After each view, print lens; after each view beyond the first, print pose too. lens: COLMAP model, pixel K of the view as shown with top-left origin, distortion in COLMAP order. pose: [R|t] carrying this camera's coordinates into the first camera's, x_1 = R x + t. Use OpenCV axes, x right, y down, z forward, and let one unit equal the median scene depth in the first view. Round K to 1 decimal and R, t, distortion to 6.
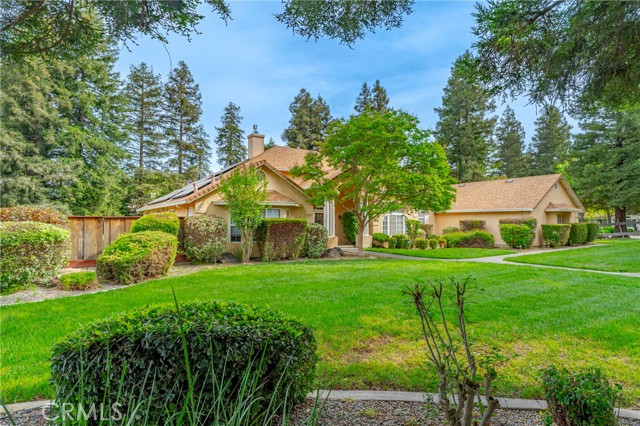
lens RADIAL K [[328.0, 0, 318.2], [0, 328.0, 216.3], [0, 0, 1]] dist [0.000638, 0.000160]
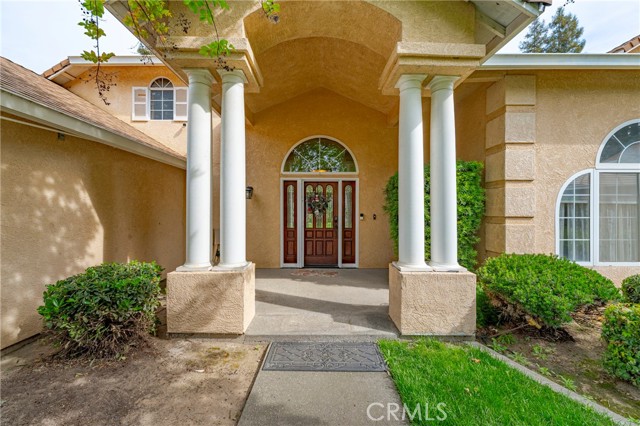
lens RADIAL K [[252.1, 0, 323.0], [0, 252.1, 213.9], [0, 0, 1]] dist [-0.001671, -0.000156]
pose [[0.834111, -0.001202, -0.551595, 0.077052], [0.007450, 0.999931, 0.009086, 0.011290], [0.551546, -0.011688, 0.834063, 0.377783]]
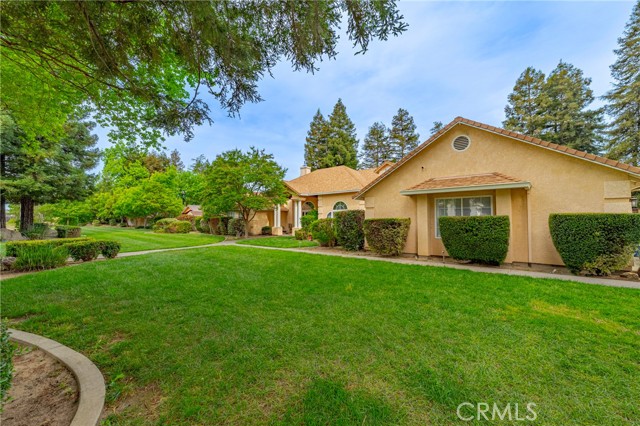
lens RADIAL K [[252.1, 0, 319.7], [0, 252.1, 214.0], [0, 0, 1]] dist [-0.001671, -0.000156]
pose [[0.288871, -0.025606, -0.957026, 0.537655], [0.007164, 0.999672, -0.024585, 0.013003], [0.957341, 0.000246, 0.288960, 0.353526]]
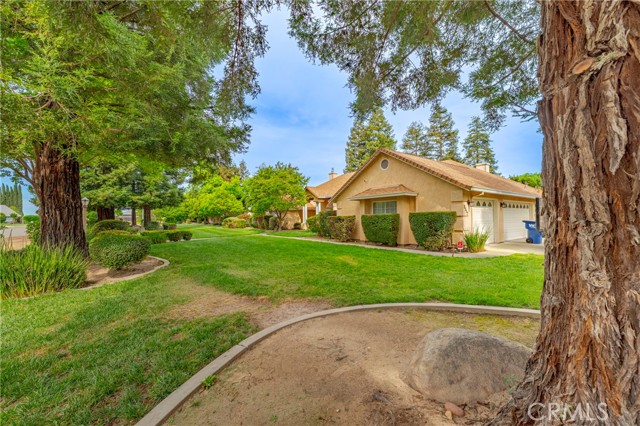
lens RADIAL K [[252.1, 0, 323.7], [0, 252.1, 216.3], [0, 0, 1]] dist [-0.001671, -0.000156]
pose [[0.047015, -0.007579, -0.998865, 0.688616], [0.018847, 0.999800, -0.006699, 0.014073], [0.998716, -0.018511, 0.047148, 0.445119]]
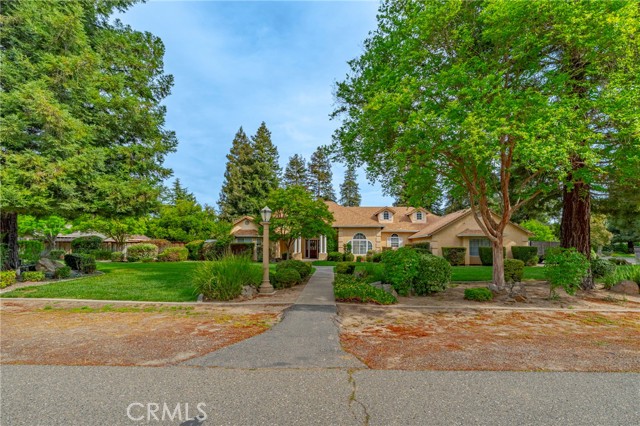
lens RADIAL K [[279.1, 0, 340.4], [0, 279.1, 238.7], [0, 0, 1]] dist [-0.002204, -0.000119]
pose [[0.815808, -0.013340, -0.578169, 0.467507], [0.001052, 0.999766, -0.021584, 0.007470], [0.578322, 0.017000, 0.815632, -0.048382]]
